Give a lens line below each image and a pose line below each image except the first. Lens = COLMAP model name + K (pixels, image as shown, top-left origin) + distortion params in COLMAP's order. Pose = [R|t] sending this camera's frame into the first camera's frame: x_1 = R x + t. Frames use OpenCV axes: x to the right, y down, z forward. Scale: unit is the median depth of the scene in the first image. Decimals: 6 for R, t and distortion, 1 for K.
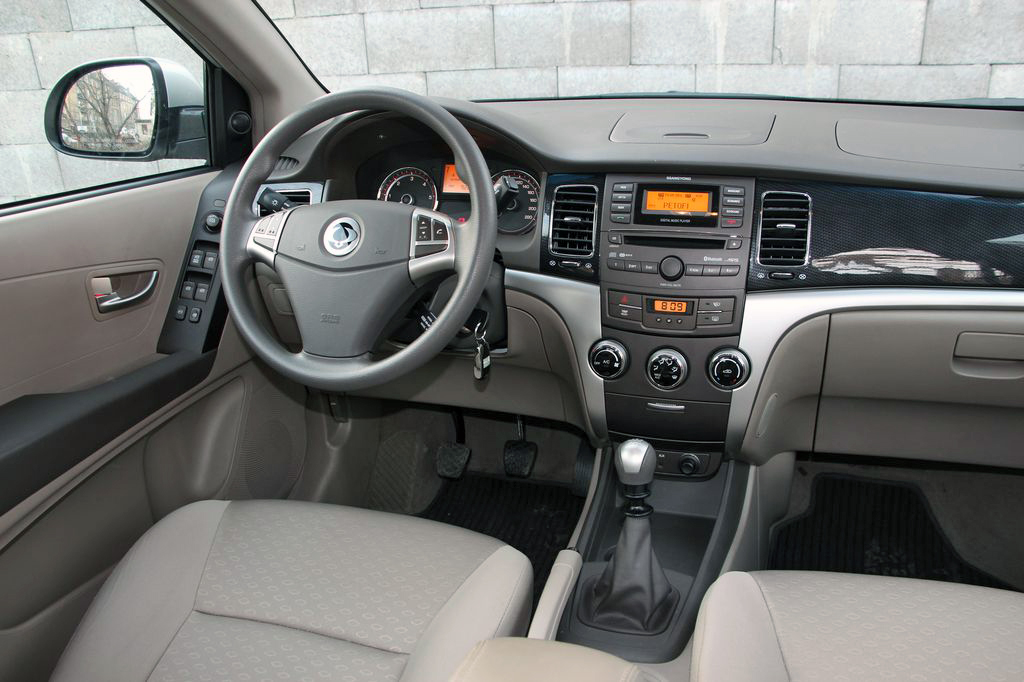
lens RADIAL K [[890.7, 0, 508.4], [0, 890.7, 334.3], [0, 0, 1]] dist [-0.125709, 0.071966]
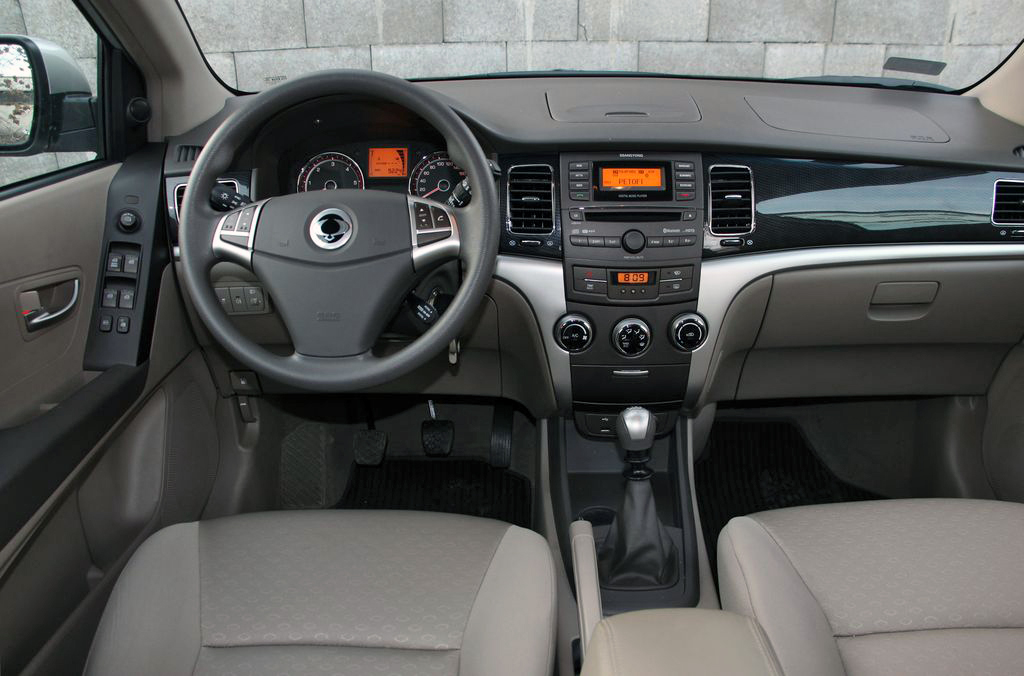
lens RADIAL K [[861.0, 0, 517.3], [0, 861.0, 333.0], [0, 0, 1]] dist [-0.118837, 0.011878]
pose [[0.954303, -0.088645, 0.285390, -0.236151], [0.078700, 0.995829, 0.046156, -0.023247], [-0.288291, -0.021586, 0.957299, 0.060315]]
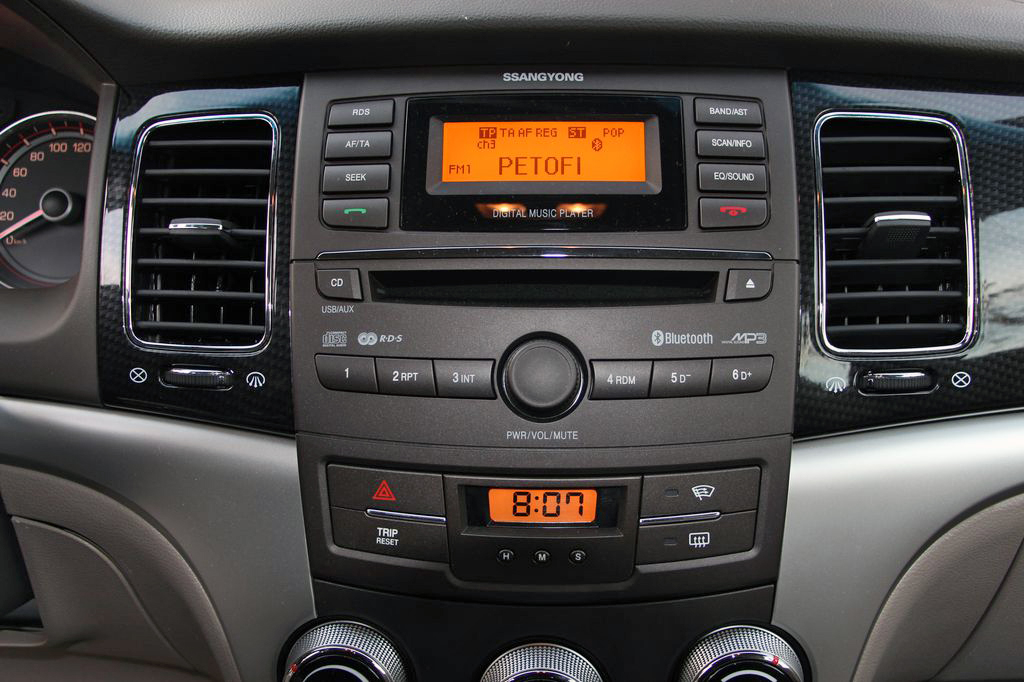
lens RADIAL K [[941.9, 0, 531.1], [0, 941.9, 339.5], [0, 0, 1]] dist [-0.075450, 0.000000]
pose [[0.960929, -0.047629, 0.272668, 0.093354], [0.066217, 0.996037, -0.059377, -0.065498], [-0.268759, 0.075112, 0.960274, 0.673788]]
